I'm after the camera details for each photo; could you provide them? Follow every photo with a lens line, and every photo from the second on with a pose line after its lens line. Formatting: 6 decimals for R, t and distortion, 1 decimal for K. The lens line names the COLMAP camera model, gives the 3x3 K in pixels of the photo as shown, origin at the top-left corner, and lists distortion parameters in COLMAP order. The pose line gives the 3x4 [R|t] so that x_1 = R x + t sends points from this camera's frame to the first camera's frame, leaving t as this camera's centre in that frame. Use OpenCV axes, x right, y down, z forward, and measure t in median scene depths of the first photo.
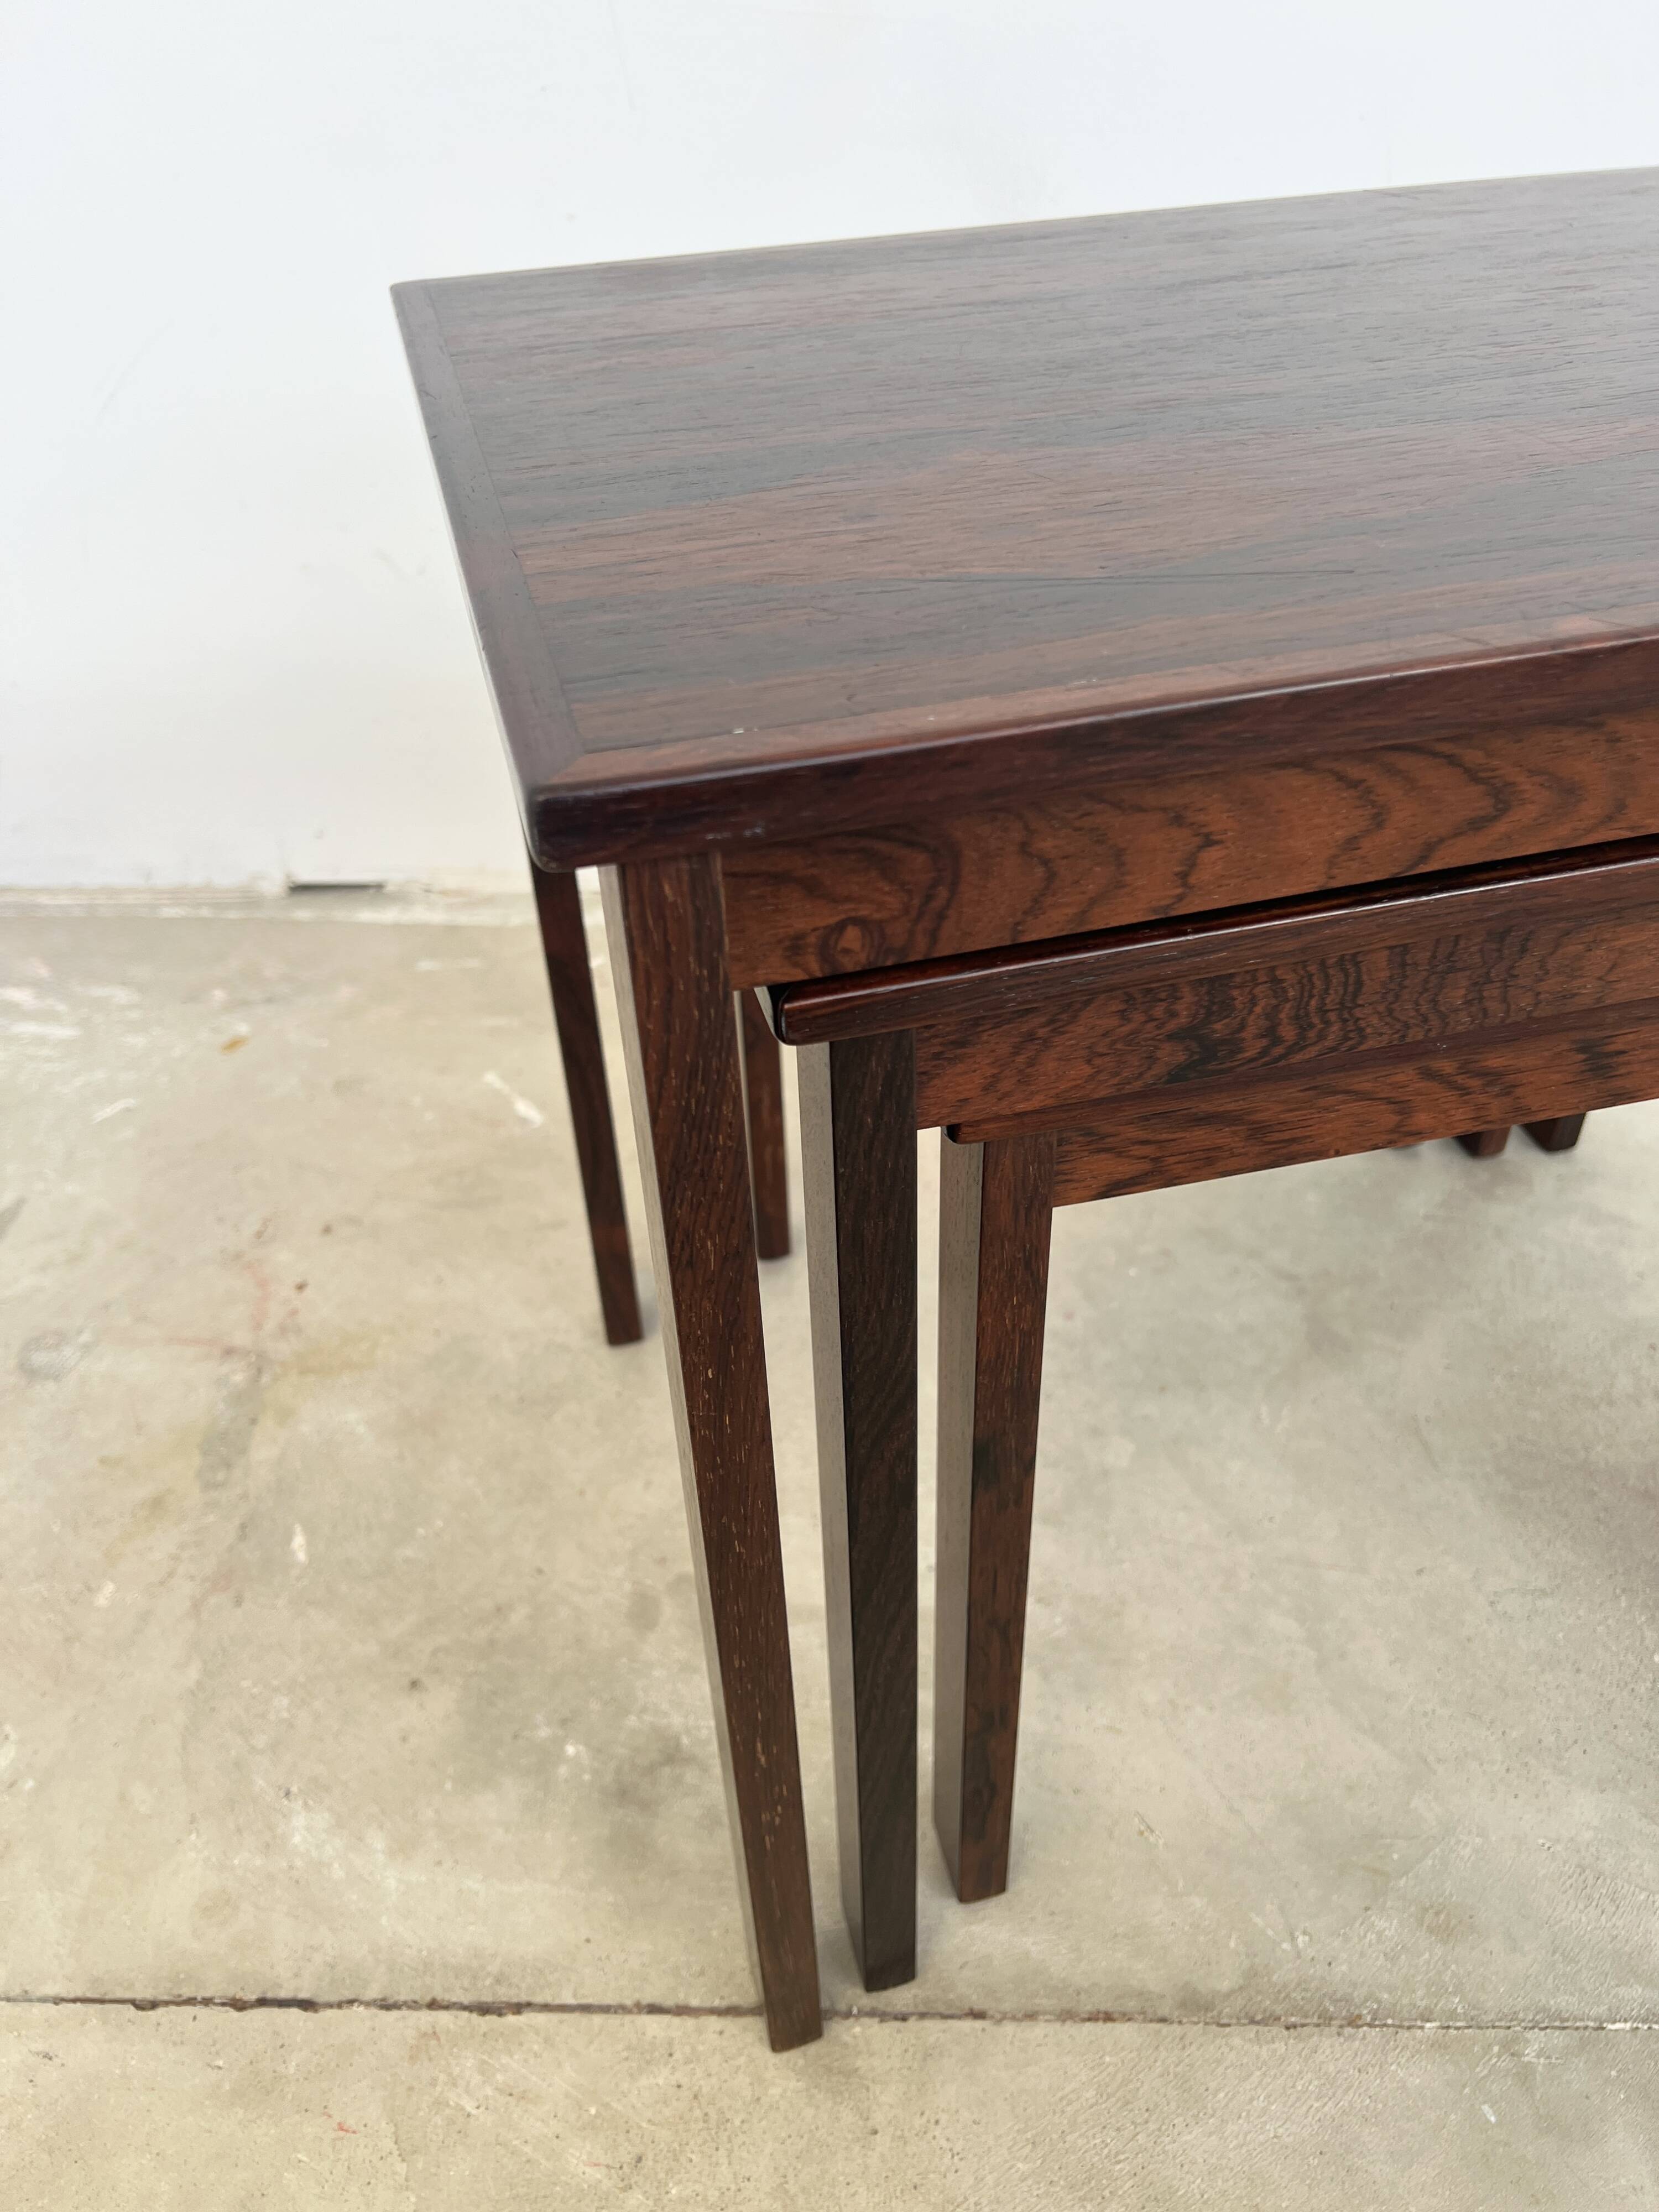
lens RADIAL K [[1691.5, 0, 816.3], [0, 1691.5, 1134.9], [0, 0, 1]] dist [0.025678, -0.033135]
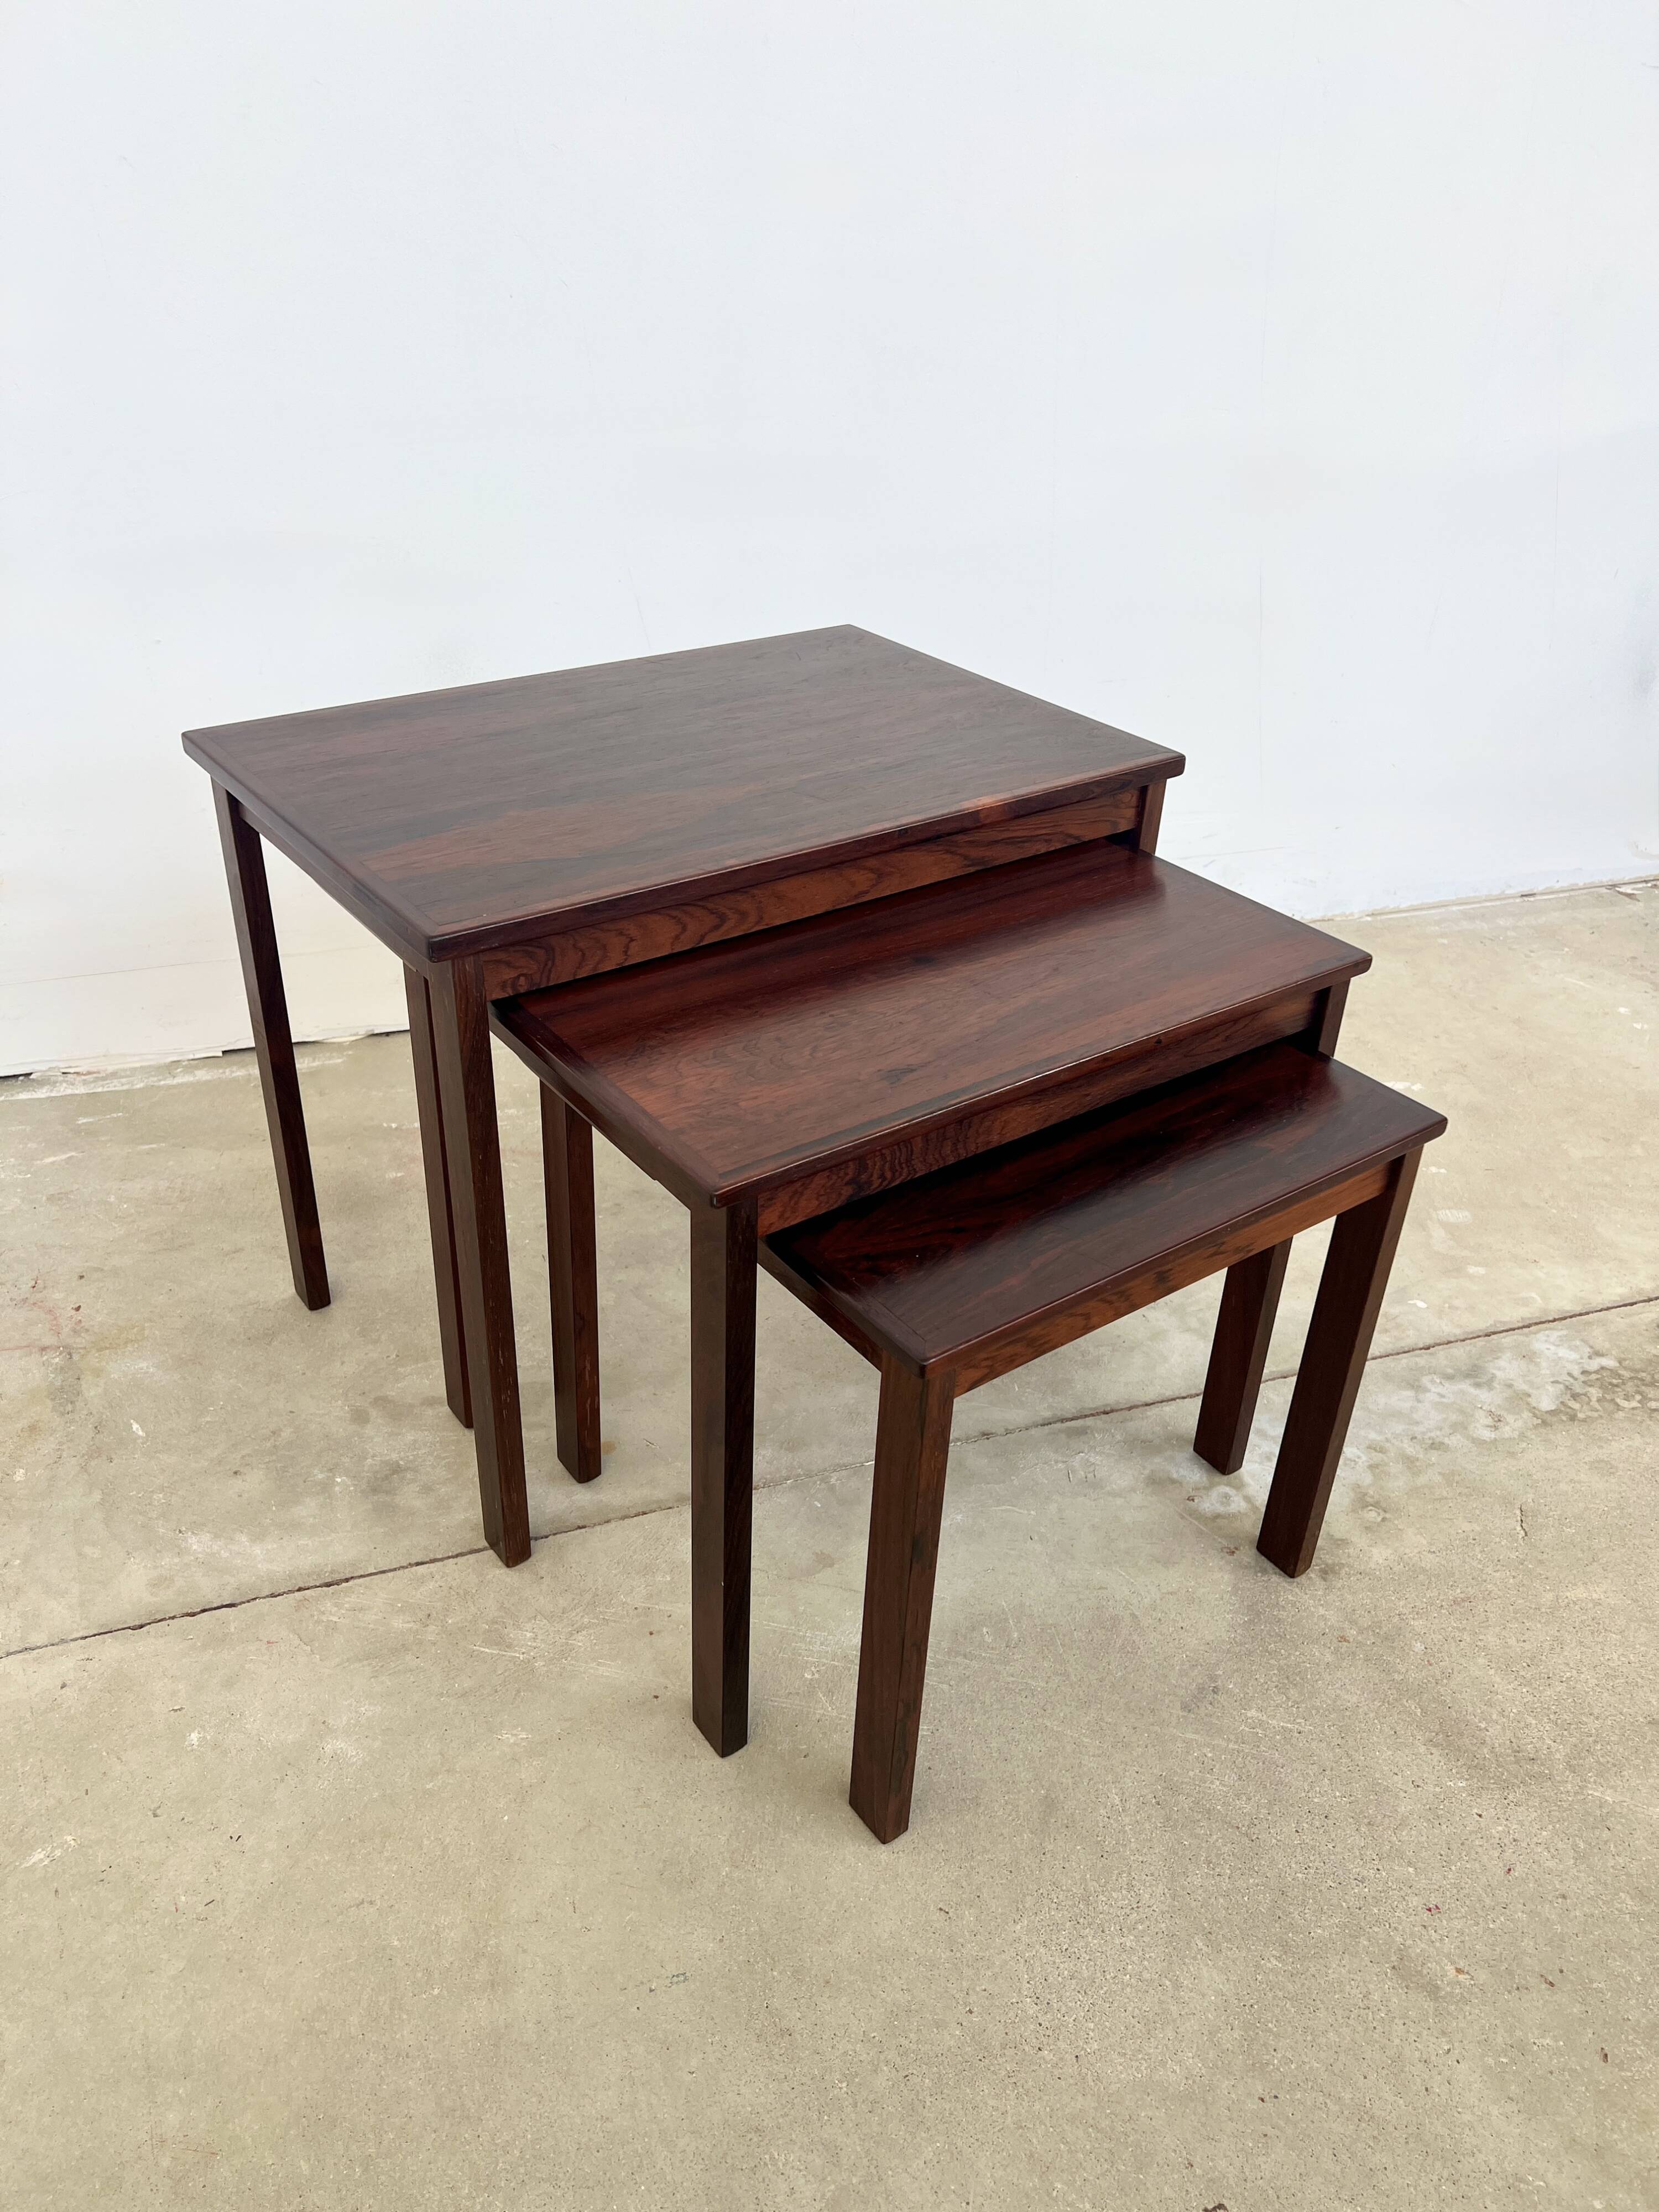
lens RADIAL K [[1678.5, 0, 814.6], [0, 1678.5, 1127.6], [0, 0, 1]] dist [0.029727, -0.034425]
pose [[0.932515, -0.132114, 0.336098, -0.216079], [0.172478, 0.980605, -0.093087, 0.237228], [-0.317282, 0.144775, 0.937215, -0.875038]]
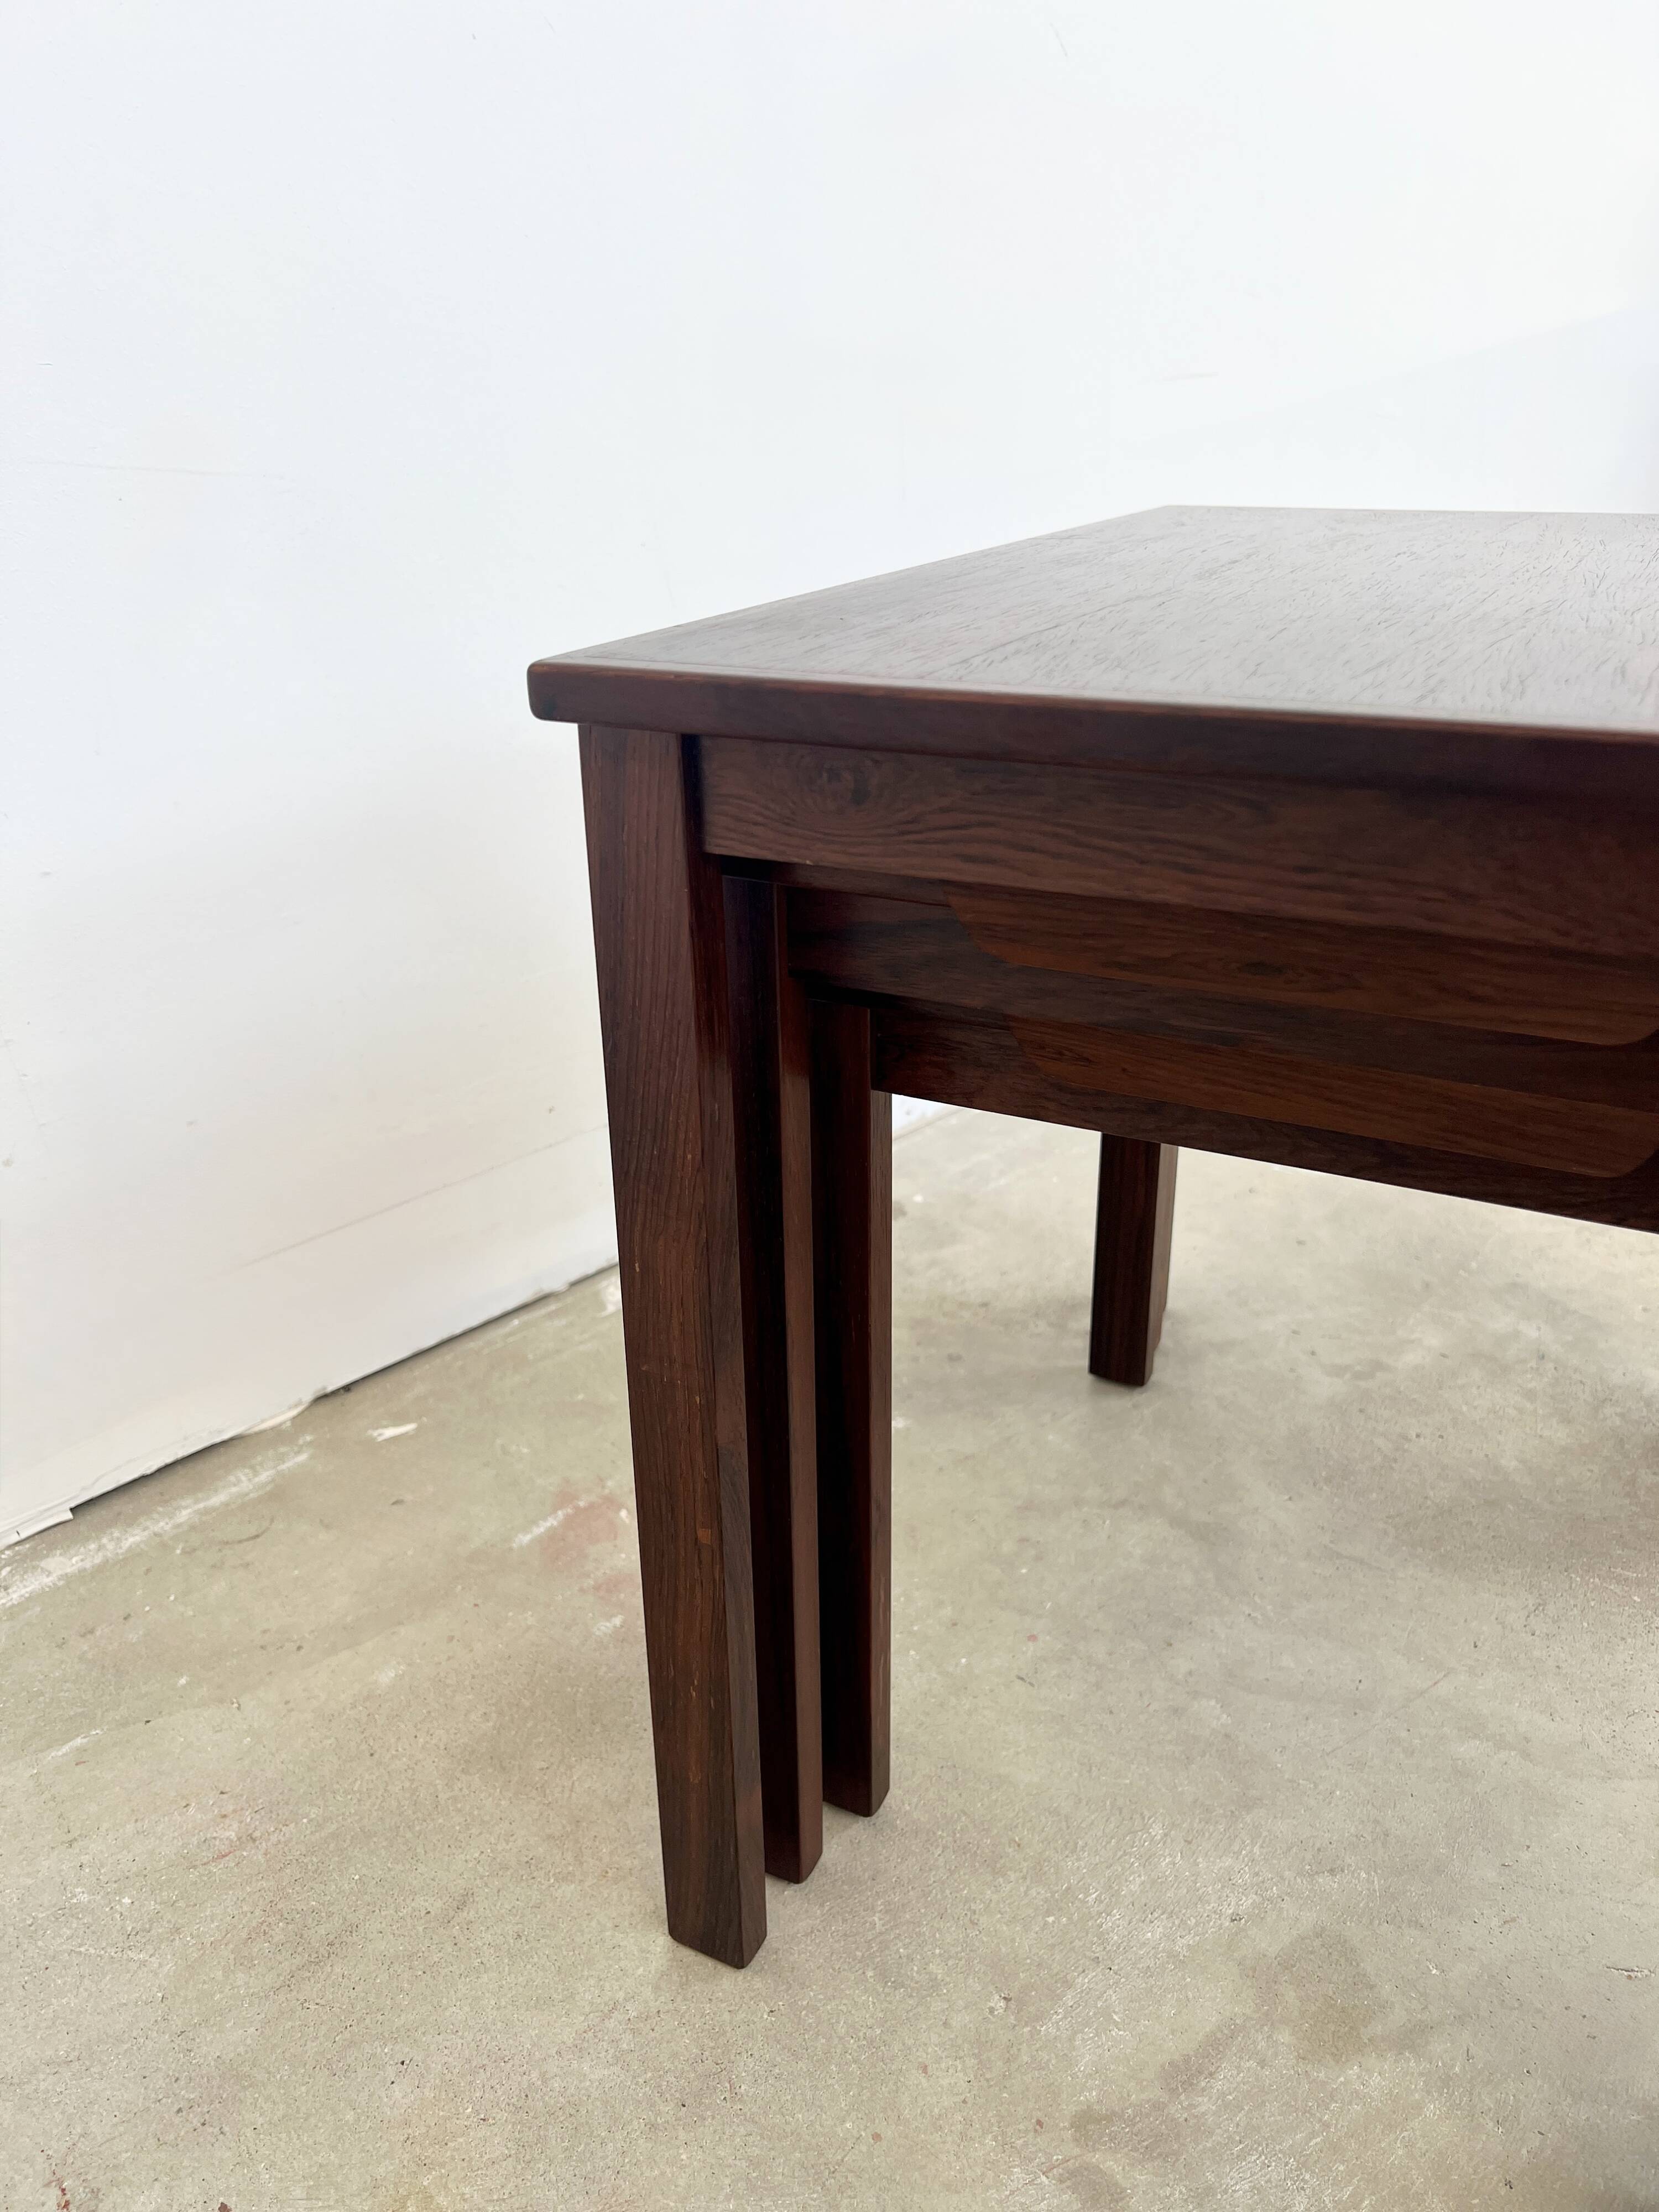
lens RADIAL K [[1678.5, 0, 824.2], [0, 1678.5, 1116.7], [0, 0, 1]] dist [0.029727, -0.034425]
pose [[0.672564, -0.276854, 0.686301, -0.593171], [0.457370, 0.884569, -0.091380, -0.139791], [-0.581782, 0.375352, 0.721555, 0.344066]]
